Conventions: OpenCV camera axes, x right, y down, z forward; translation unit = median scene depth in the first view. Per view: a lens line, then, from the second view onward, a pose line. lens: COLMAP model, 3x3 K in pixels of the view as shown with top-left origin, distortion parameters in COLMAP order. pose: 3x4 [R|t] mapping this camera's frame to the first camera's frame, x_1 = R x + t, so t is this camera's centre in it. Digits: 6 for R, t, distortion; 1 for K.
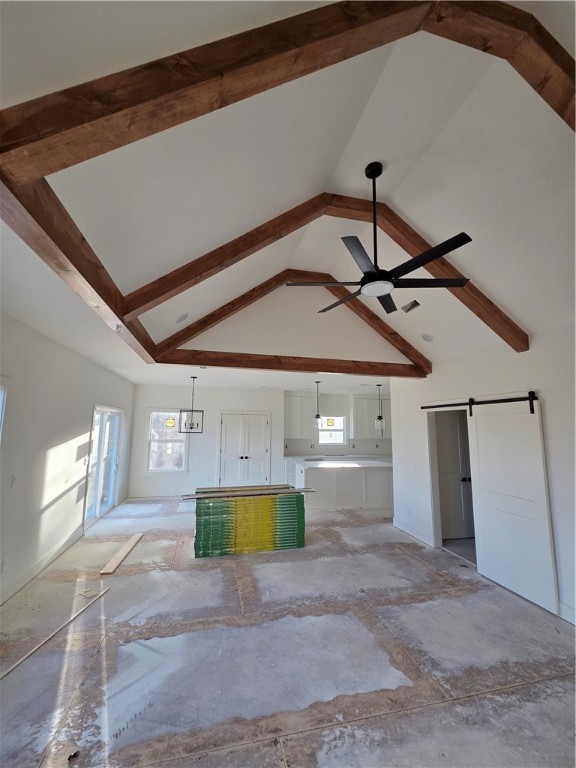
lens RADIAL K [[315.9, 0, 281.4], [0, 315.9, 385.5], [0, 0, 1]] dist [0.003518, 0.000397]
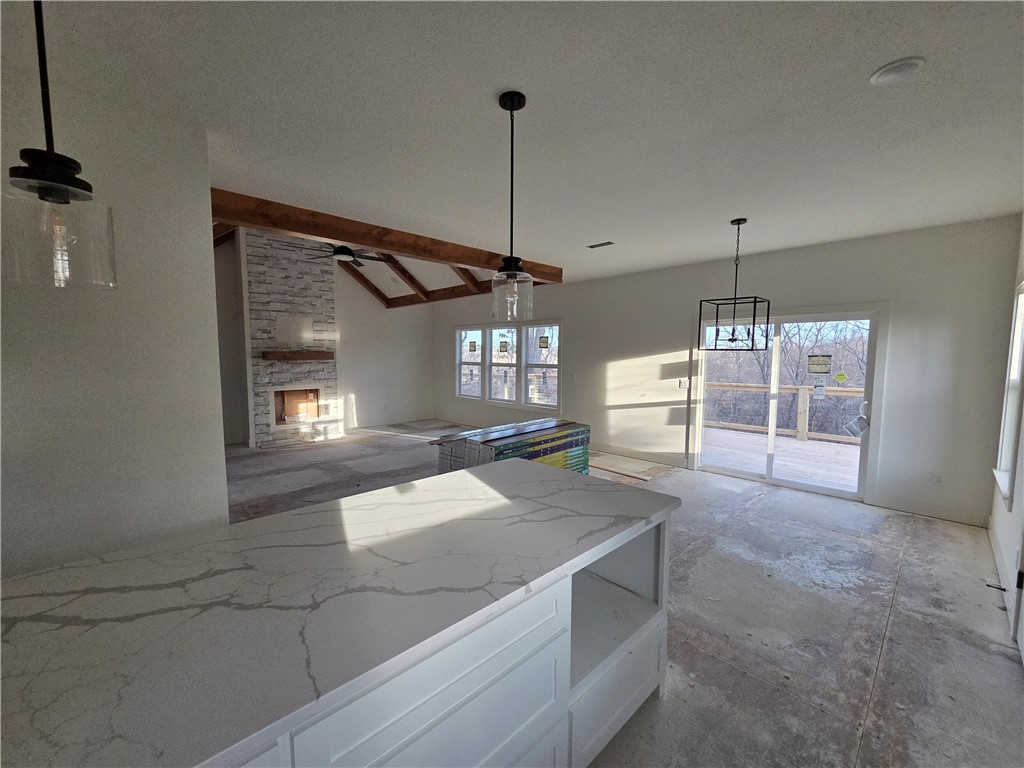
lens RADIAL K [[421.1, 0, 510.1], [0, 421.1, 384.7], [0, 0, 1]] dist [0.003518, 0.000397]
pose [[-0.854431, 0.023140, -0.519050, 0.582475], [0.055050, 0.997416, -0.046153, 0.413469], [0.516641, -0.068008, -0.853497, 2.660706]]
